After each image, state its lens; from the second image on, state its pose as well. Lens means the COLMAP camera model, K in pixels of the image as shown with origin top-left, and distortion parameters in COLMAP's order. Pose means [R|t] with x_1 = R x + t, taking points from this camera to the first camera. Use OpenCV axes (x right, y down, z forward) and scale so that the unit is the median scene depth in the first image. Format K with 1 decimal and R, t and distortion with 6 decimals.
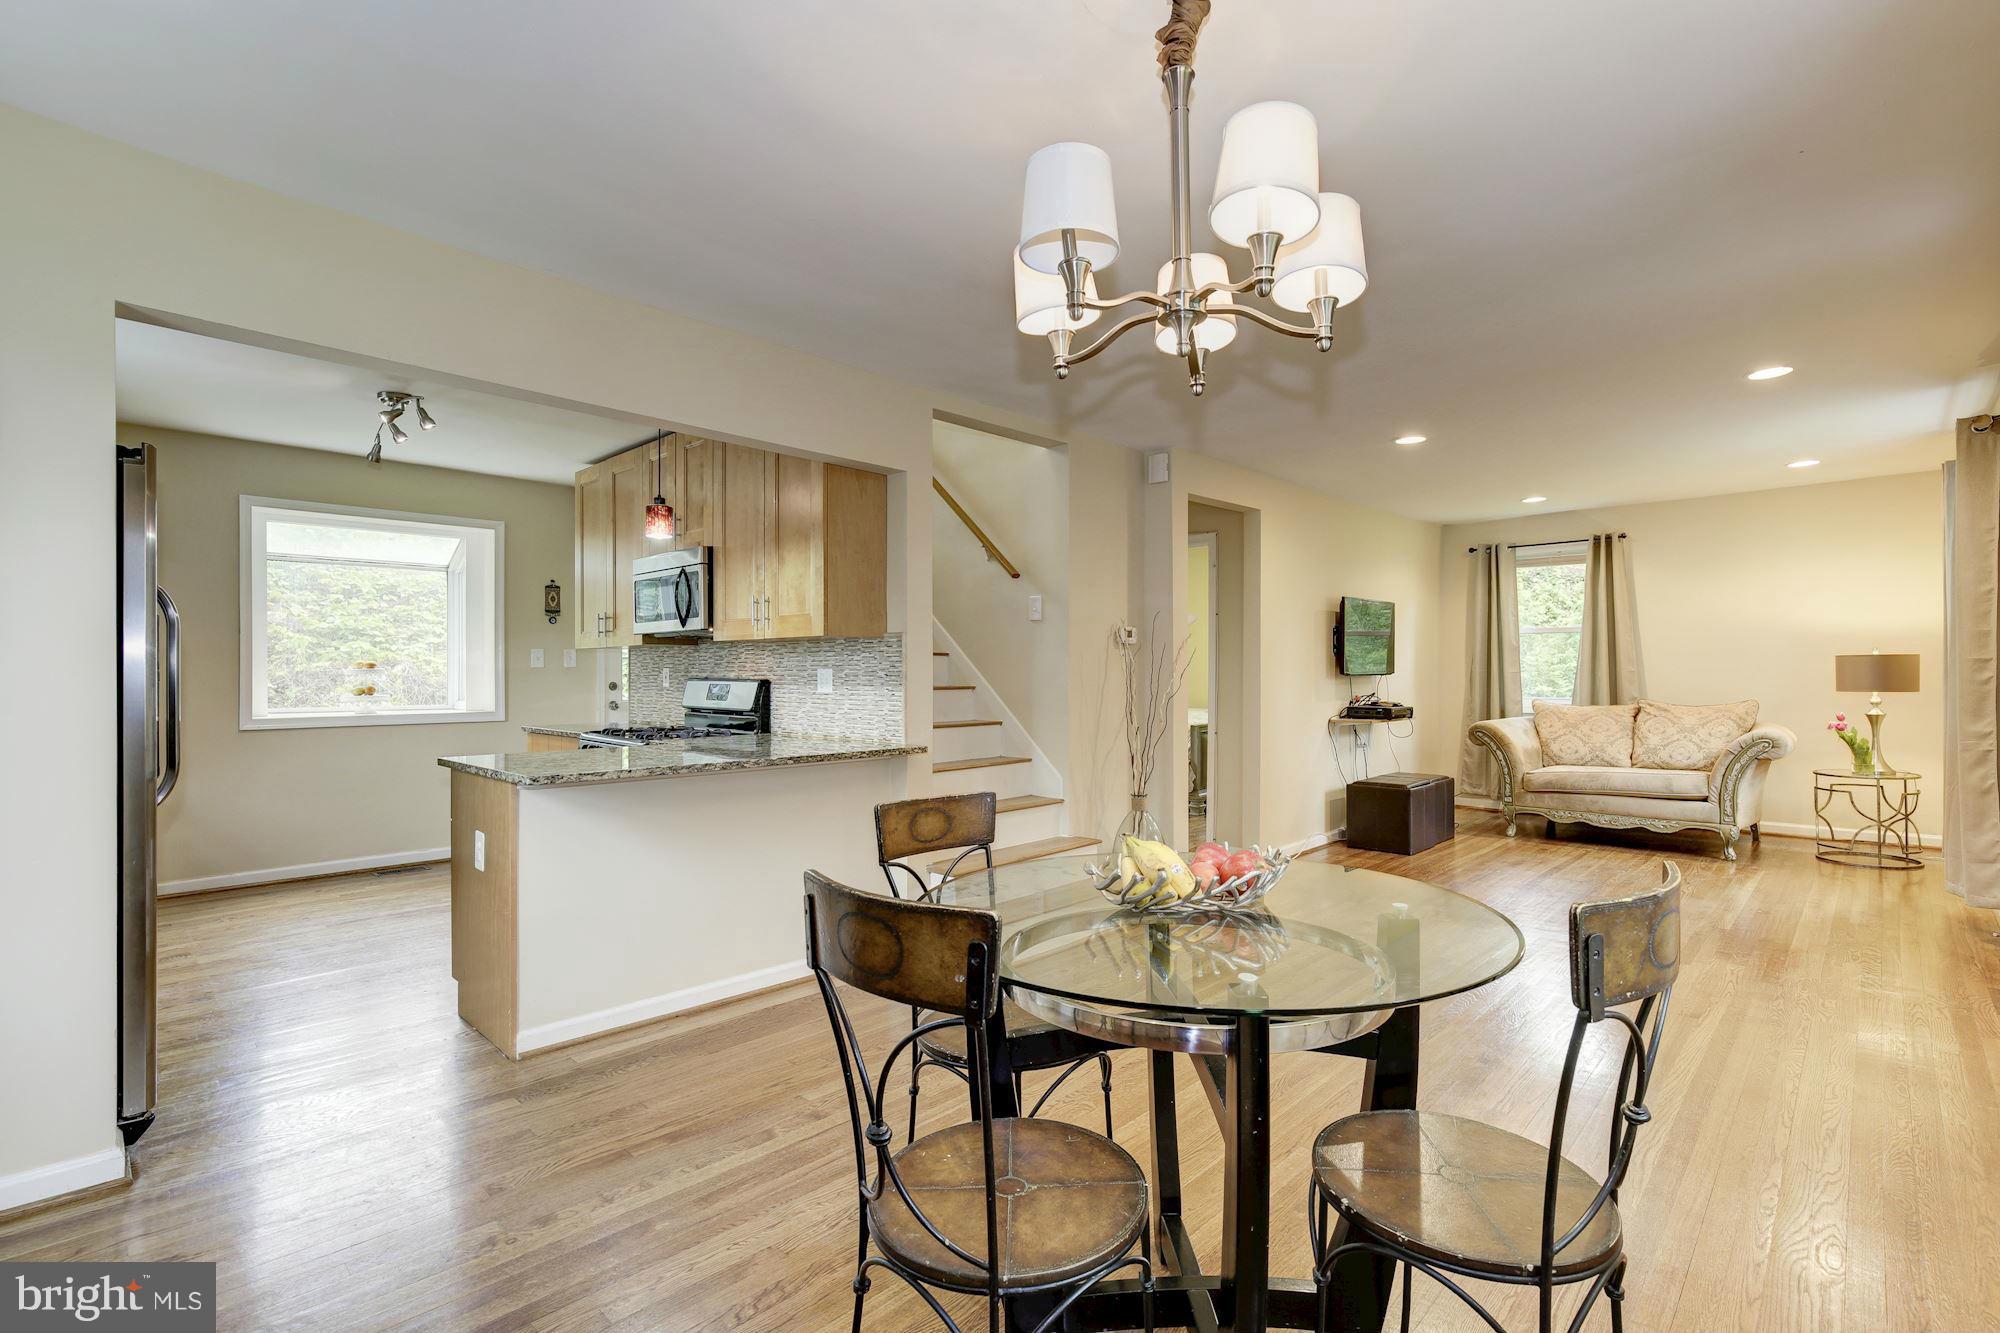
lens RADIAL K [[926.9, 0, 998.8], [0, 926.9, 669.0], [0, 0, 1]] dist [0.001087, 0.001085]
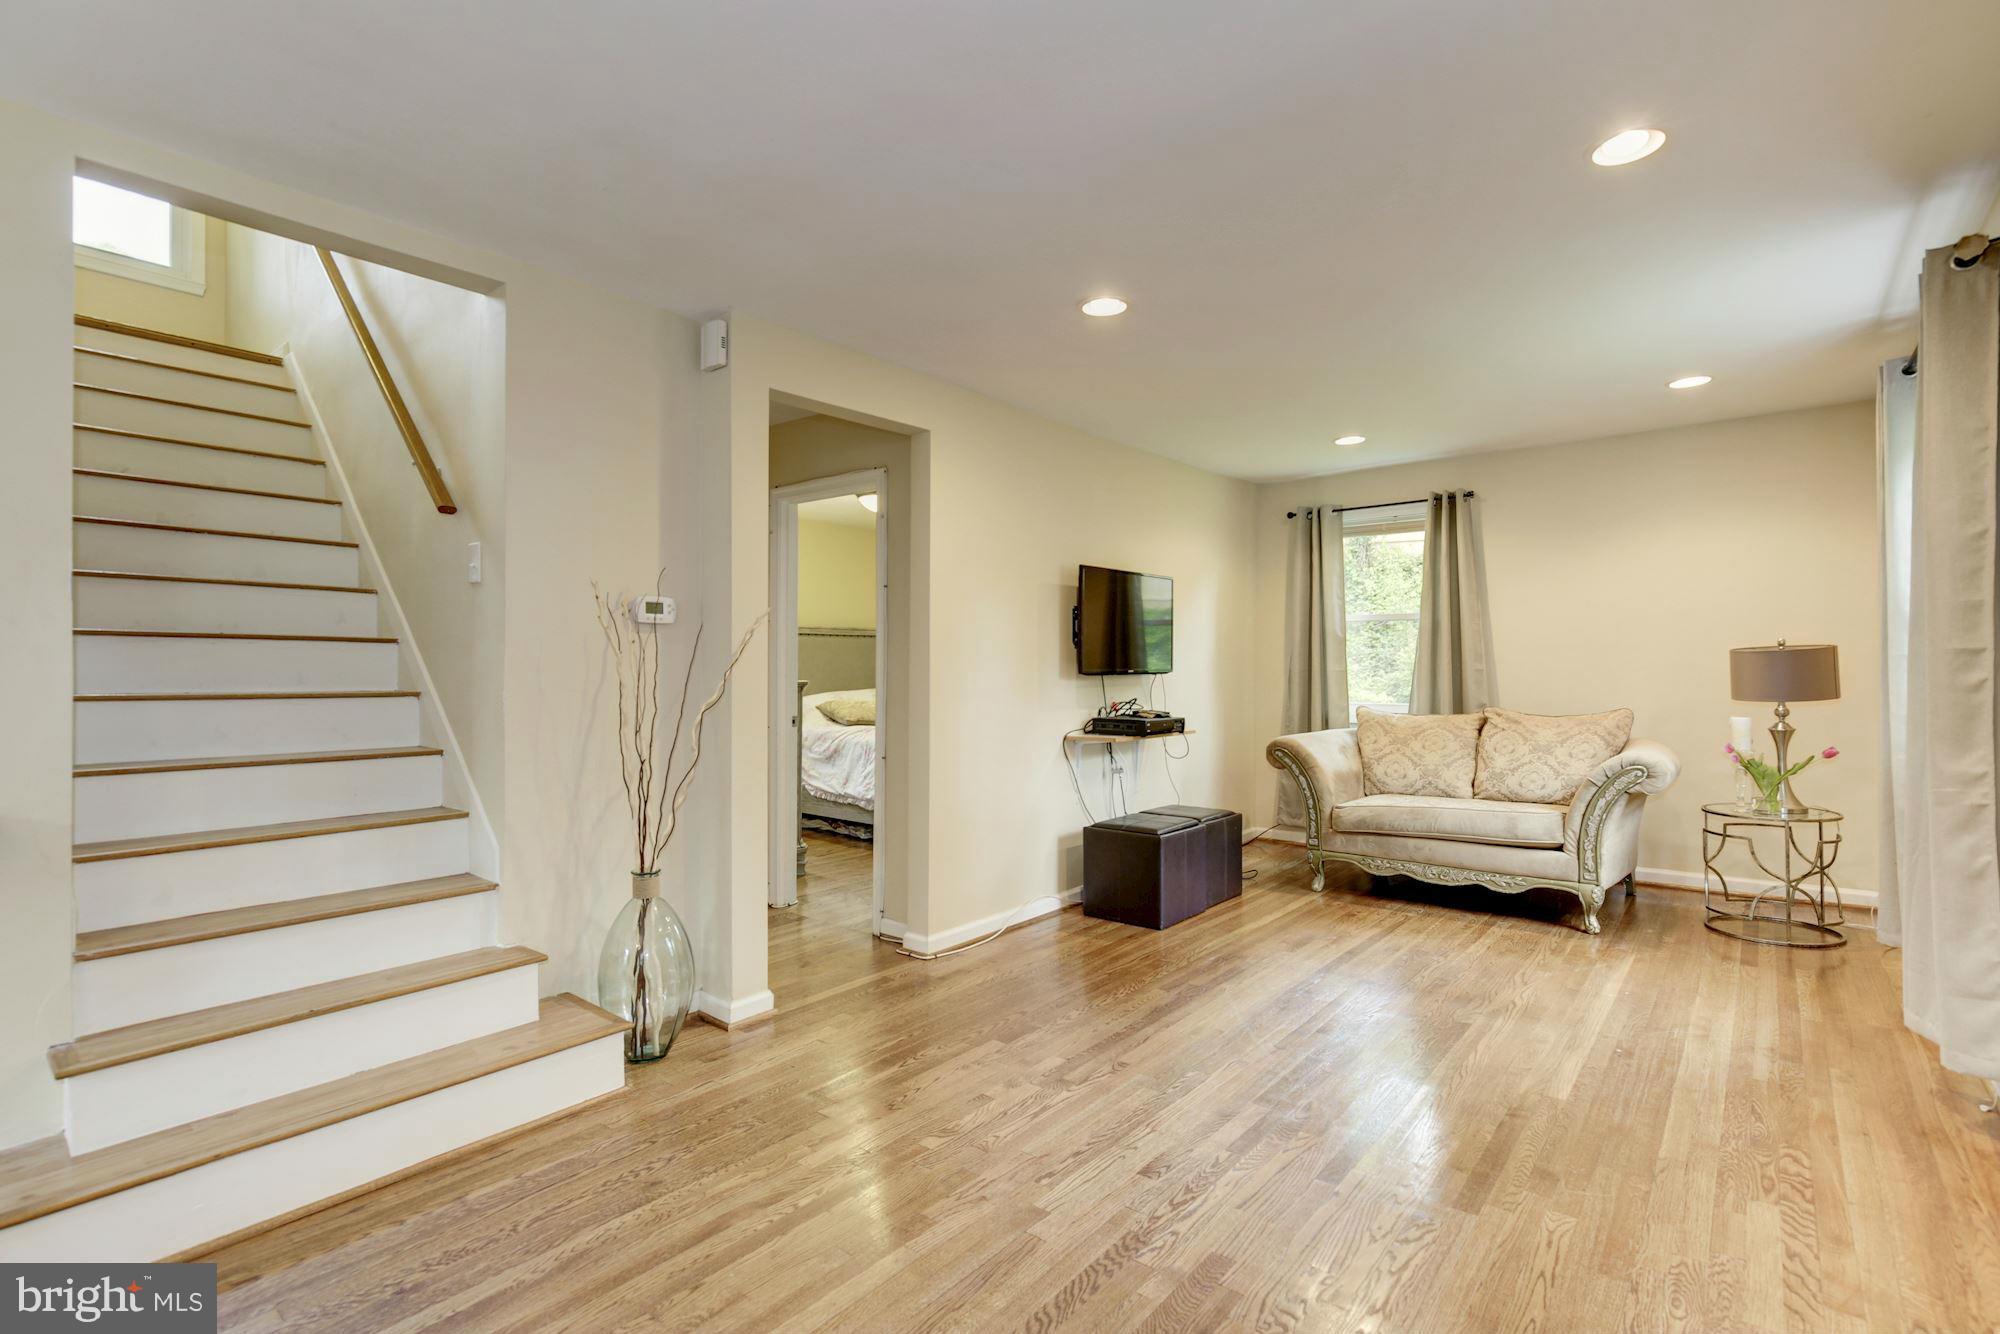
lens RADIAL K [[913.2, 0, 1000.0], [0, 913.2, 667.0], [0, 0, 1]] dist [-0.000334, -0.000463]
pose [[0.998064, 0.002196, 0.062149, 0.395676], [-0.002178, 0.999998, -0.000370, 0.001927], [-0.062149, 0.000234, 0.998067, 0.446448]]
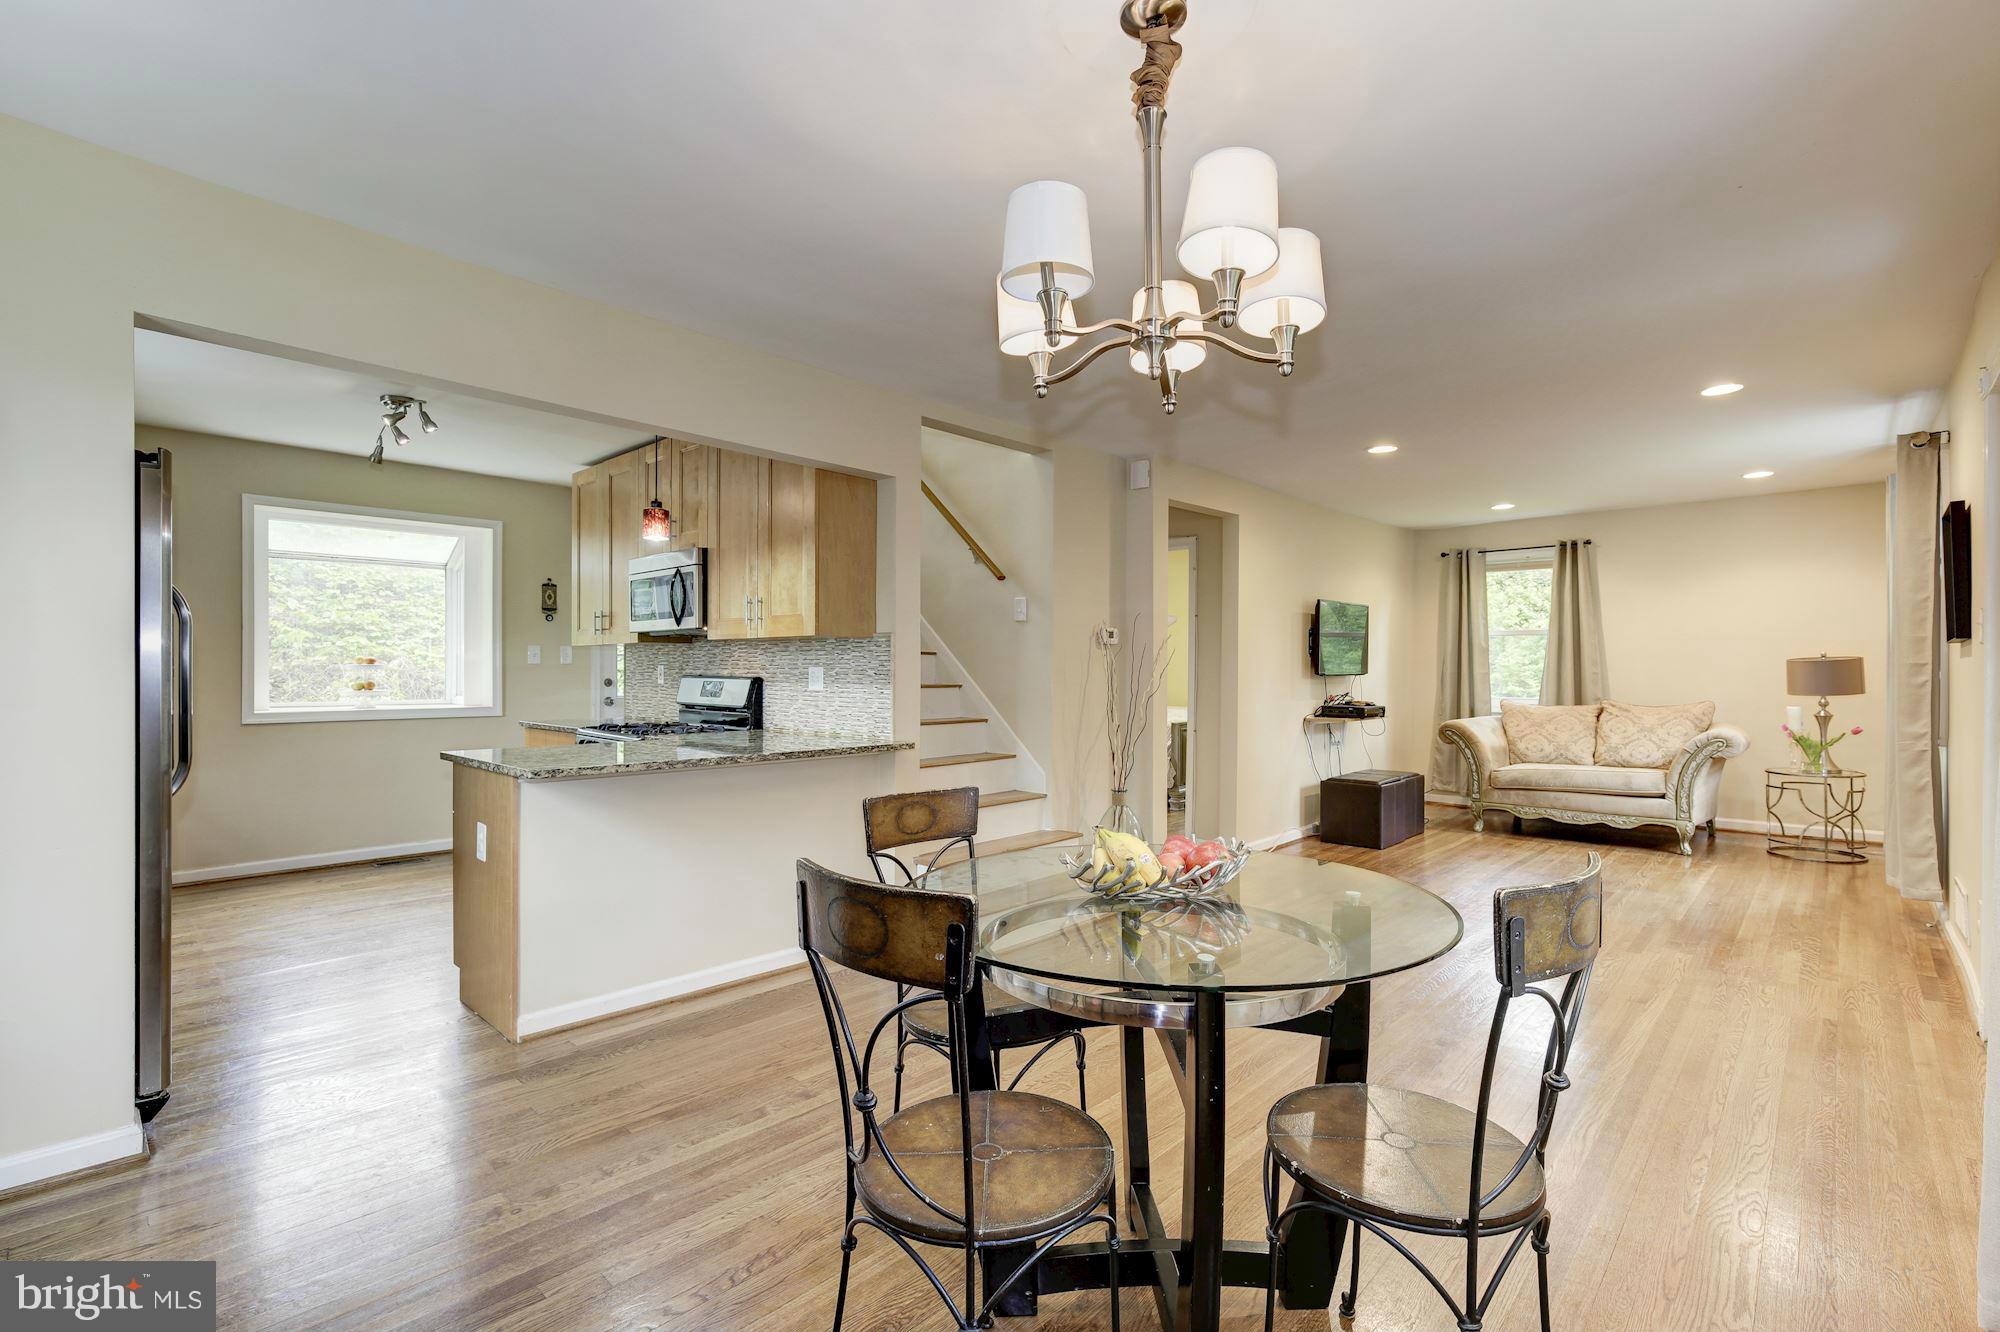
lens RADIAL K [[912.4, 0, 998.1], [0, 912.4, 669.2], [0, 0, 1]] dist [0.000001, 0.000232]
pose [[0.999916, 0.004903, 0.012012, 0.003259], [-0.004942, 0.999983, 0.003229, -0.002423], [-0.011996, -0.003288, 0.999923, -0.020426]]
